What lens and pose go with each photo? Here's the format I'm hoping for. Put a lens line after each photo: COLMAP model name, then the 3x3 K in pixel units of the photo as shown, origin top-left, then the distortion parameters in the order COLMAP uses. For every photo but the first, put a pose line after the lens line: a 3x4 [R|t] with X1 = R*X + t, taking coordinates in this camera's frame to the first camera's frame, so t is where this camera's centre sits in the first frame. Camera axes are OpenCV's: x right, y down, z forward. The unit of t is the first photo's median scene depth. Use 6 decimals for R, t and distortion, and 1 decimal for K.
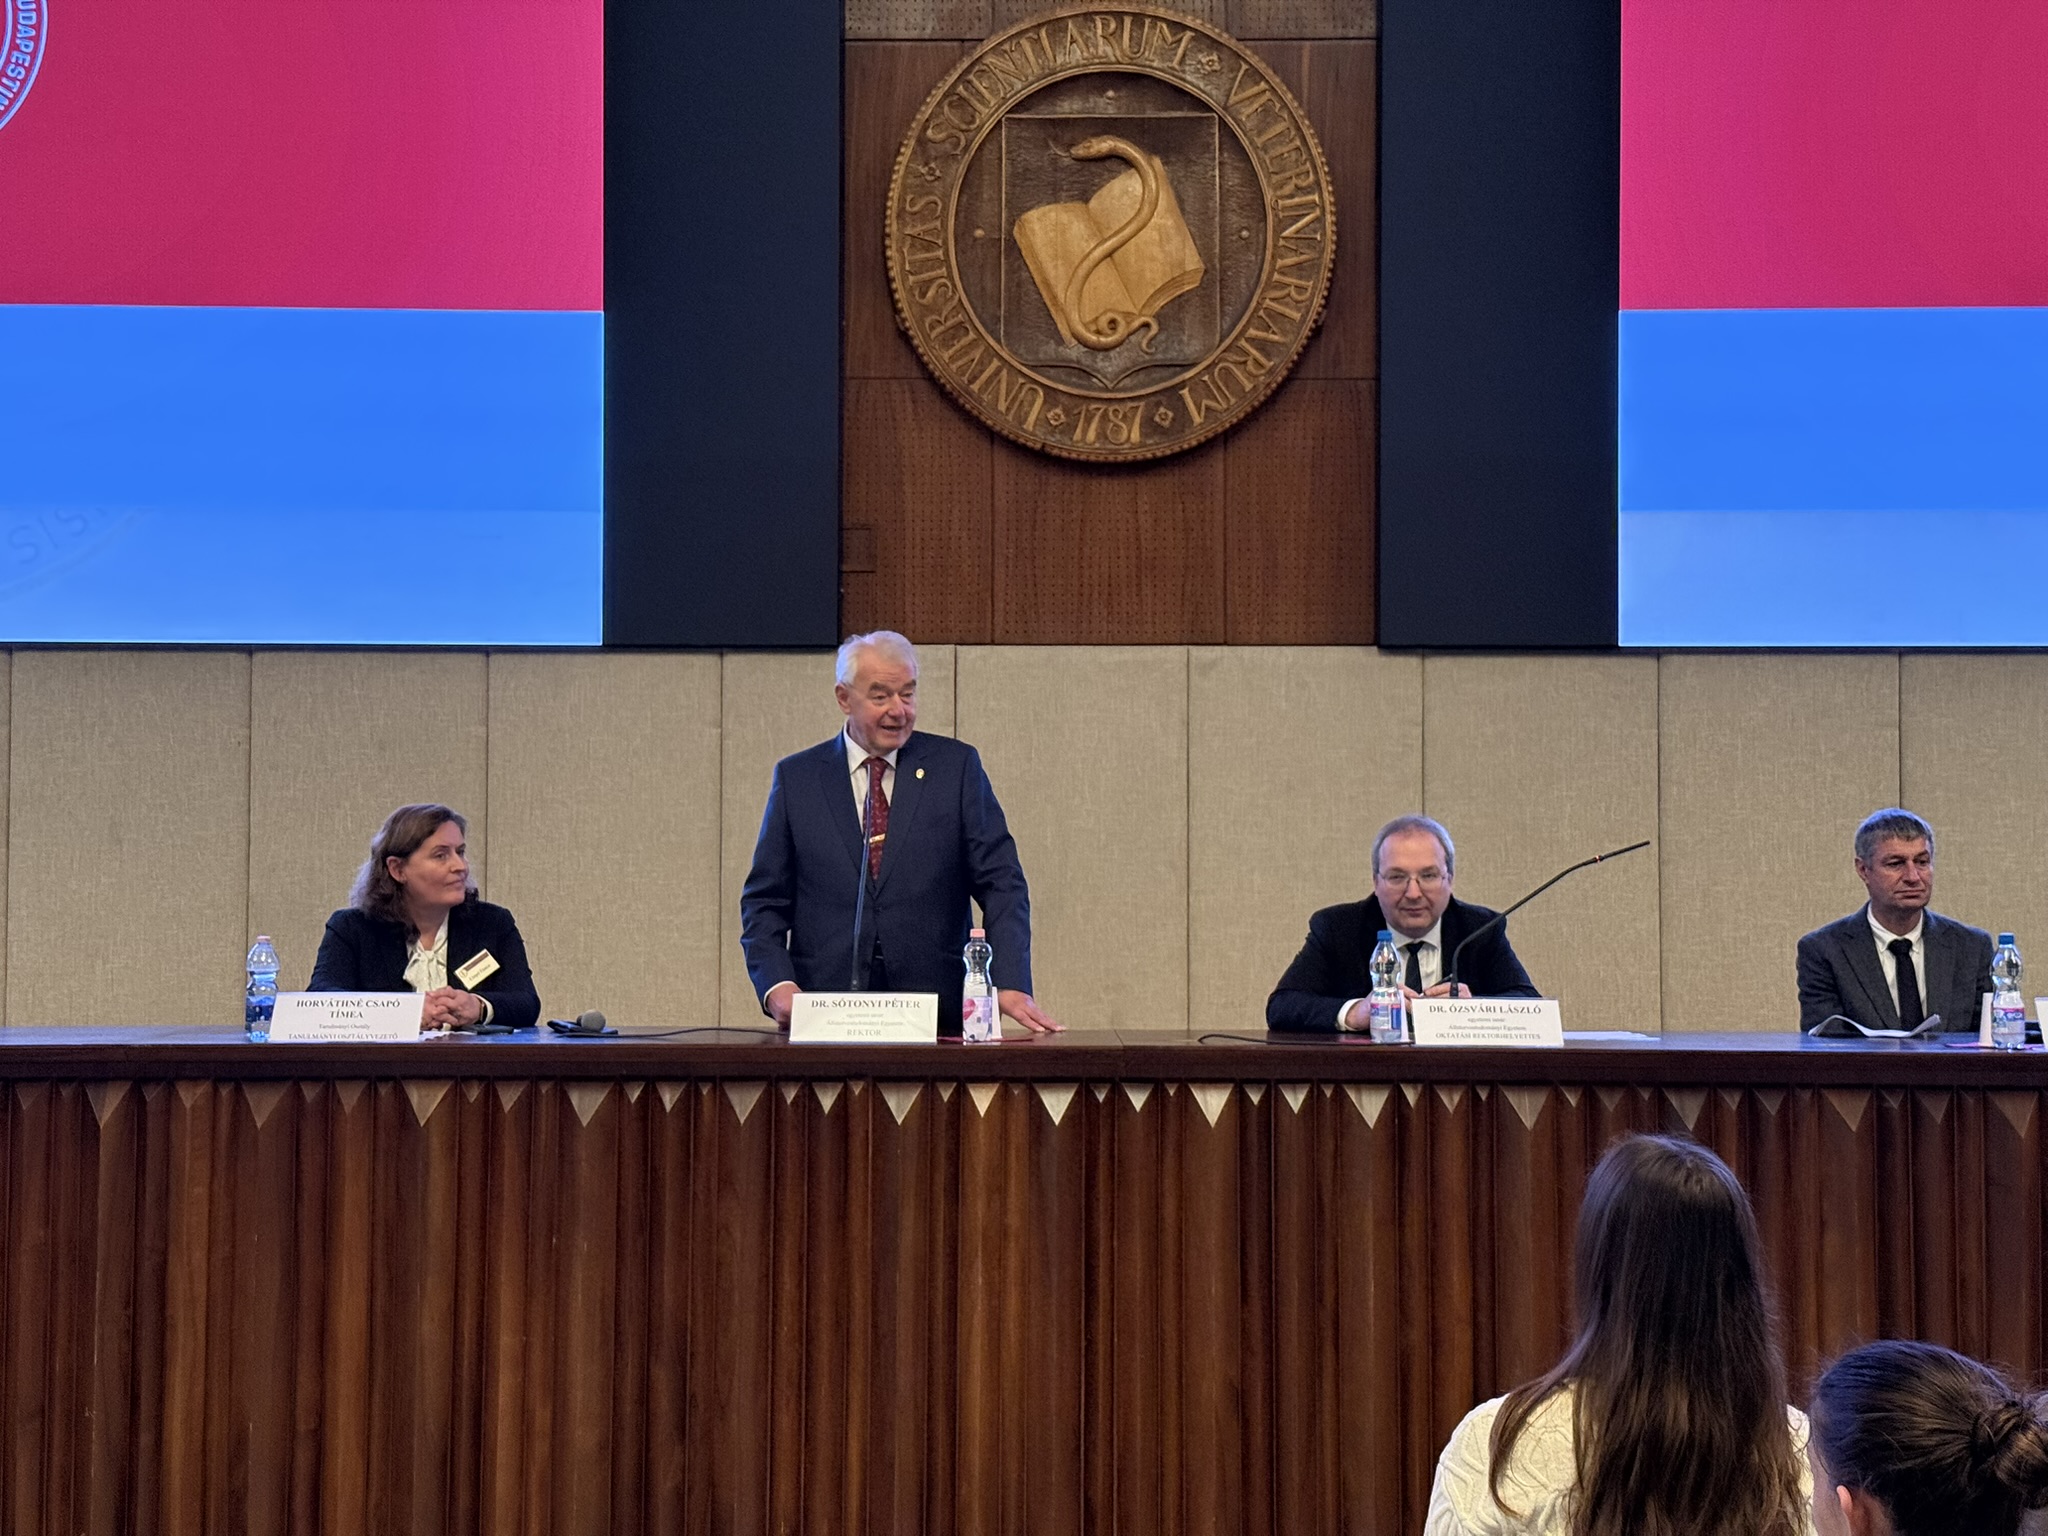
lens RADIAL K [[3130.1, 0, 1014.7], [0, 3130.1, 750.9], [0, 0, 1]] dist [0.137037, 0.000000]
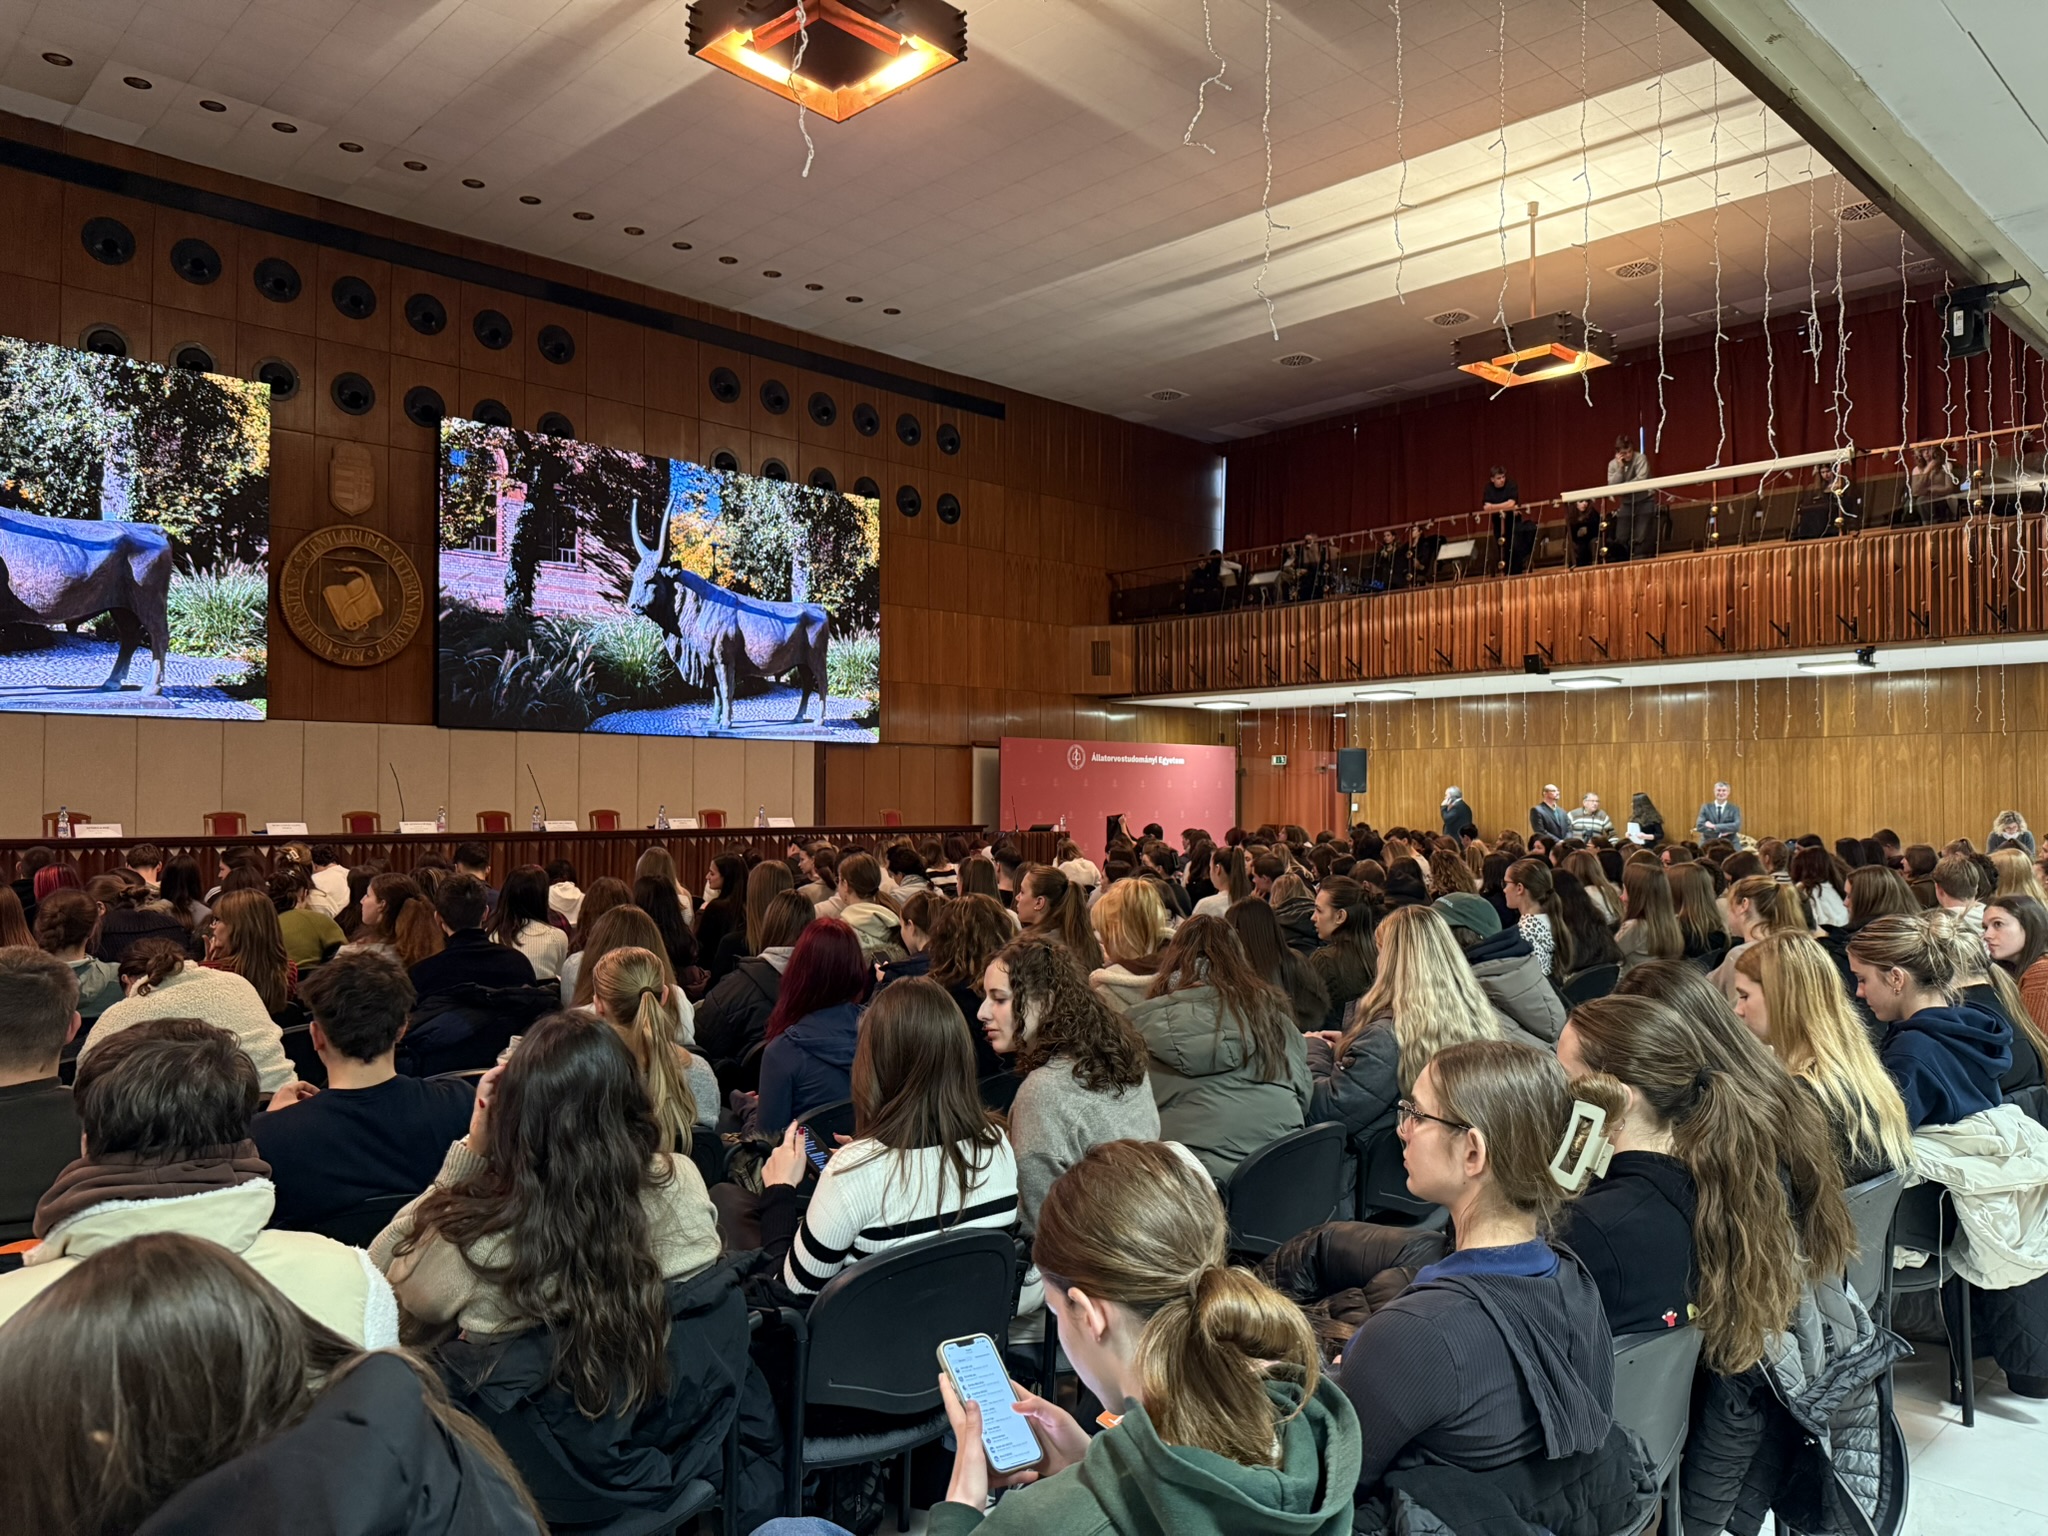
lens RADIAL K [[1412.0, 0, 1035.1], [0, 1412.0, 787.0], [0, 0, 1]] dist [0.022051, -0.034520]
pose [[0.705155, 0.006770, 0.709021, -0.521475], [-0.033967, 0.999129, 0.024242, -0.025886], [-0.708240, -0.041178, 0.704770, -0.561187]]
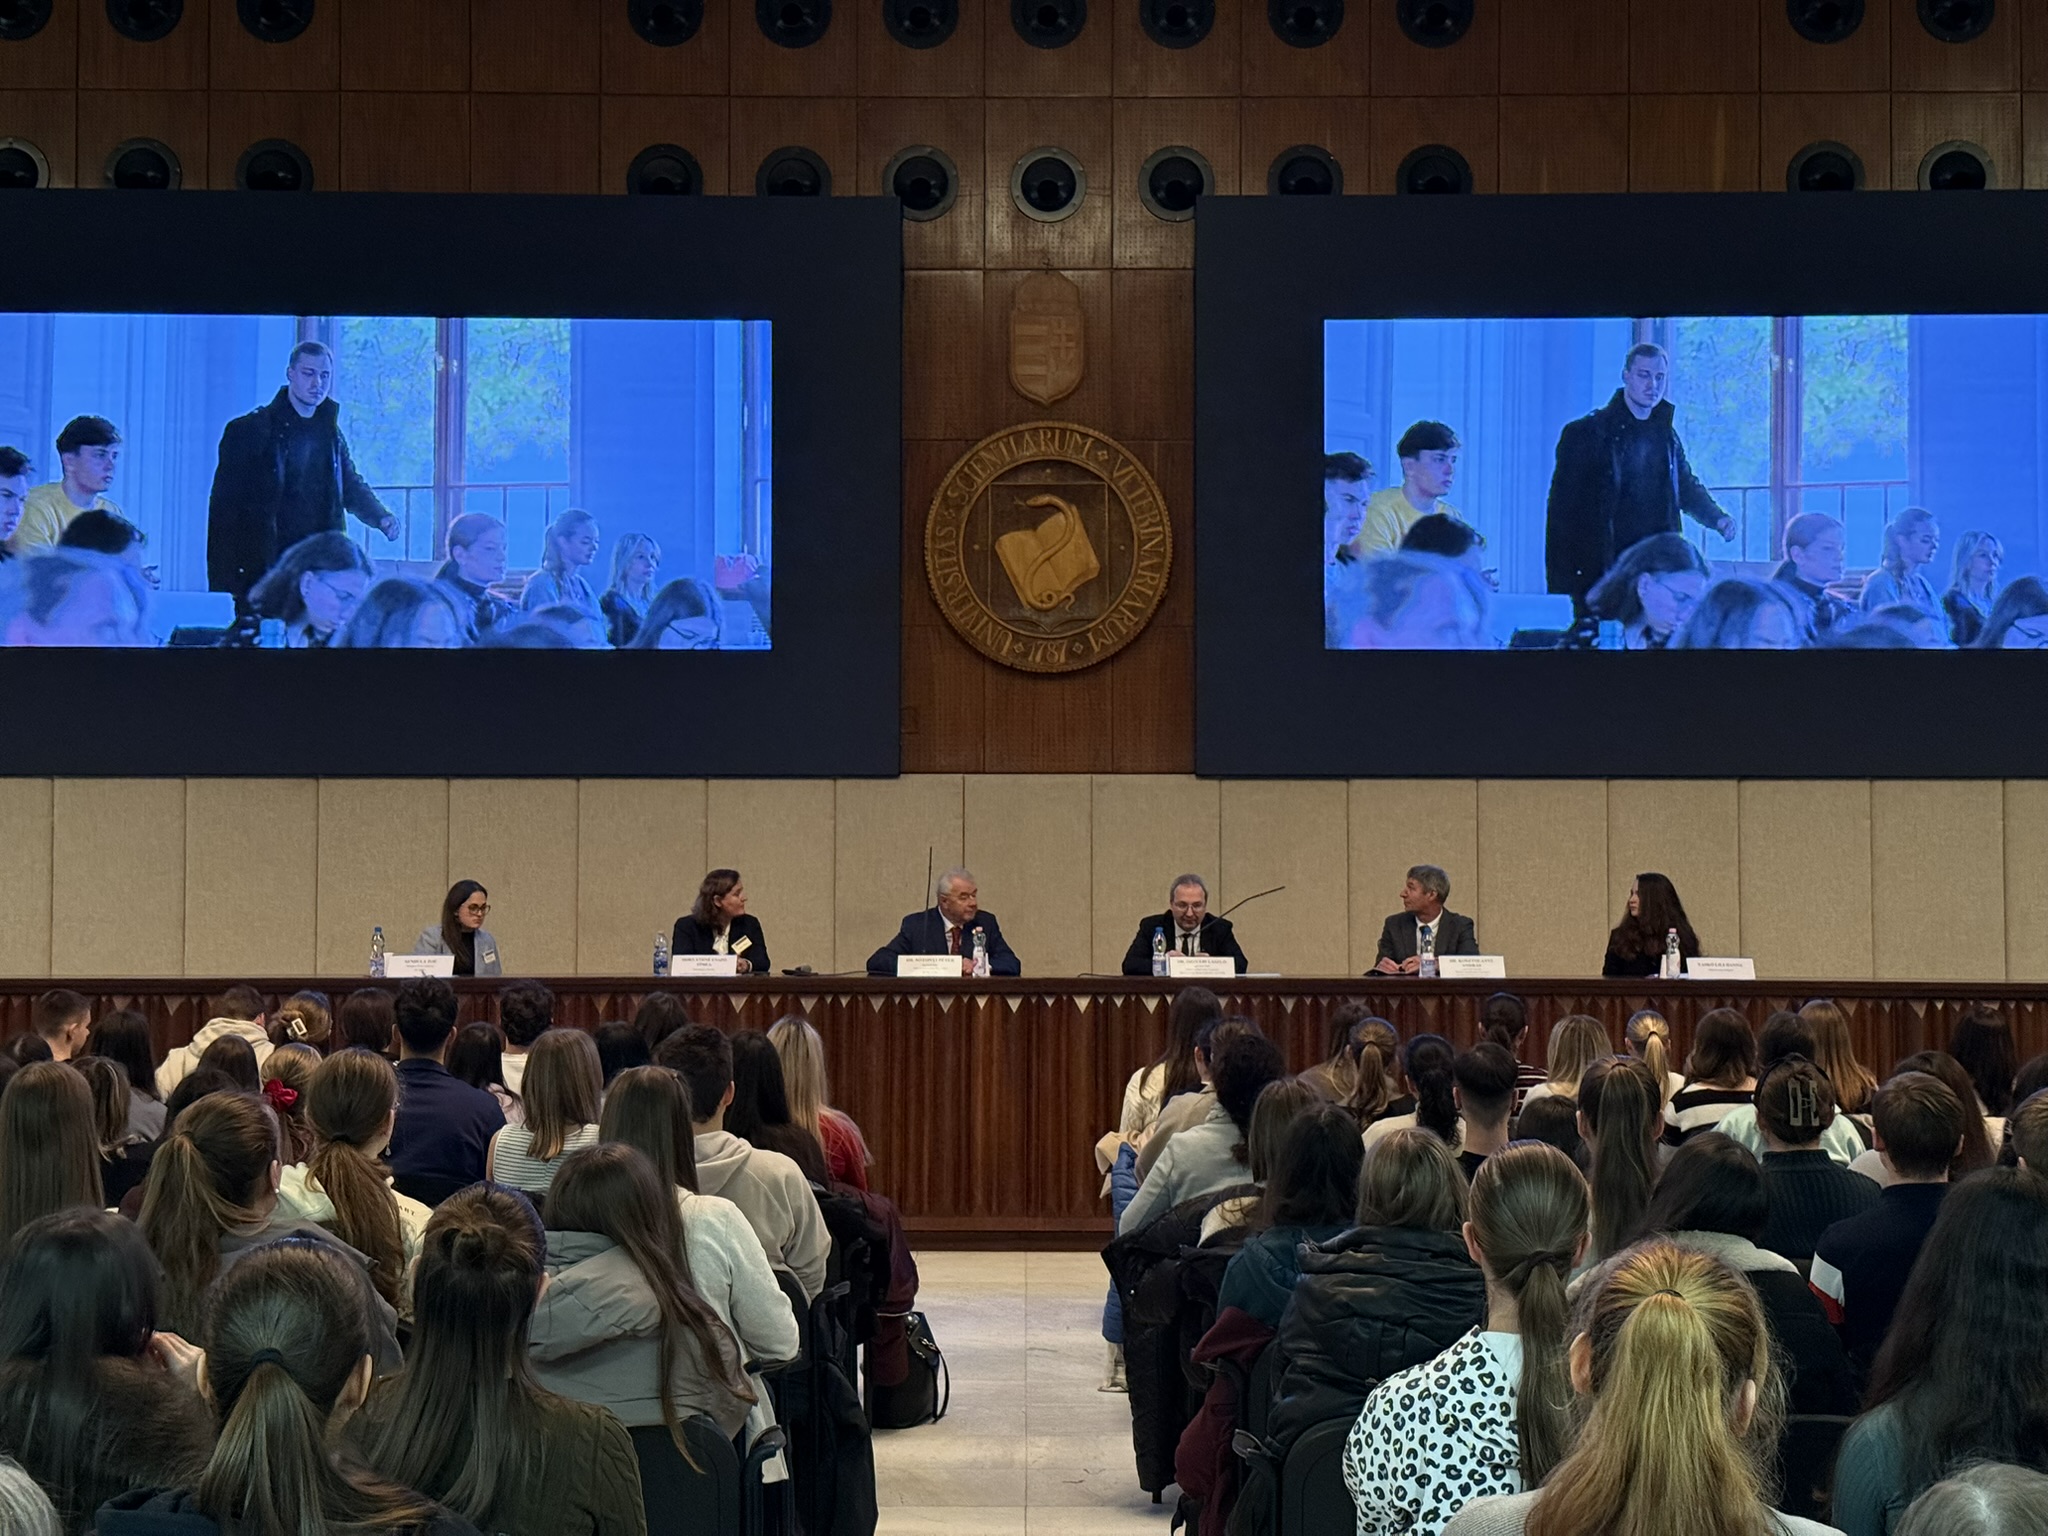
lens RADIAL K [[2824.9, 0, 1027.2], [0, 2824.9, 743.5], [0, 0, 1]] dist [0.065949, 0.000000]
pose [[0.999943, -0.000507, 0.010665, 0.000643], [0.000644, 0.999917, -0.012846, -0.030457], [-0.010658, 0.012852, 0.999861, -0.643439]]
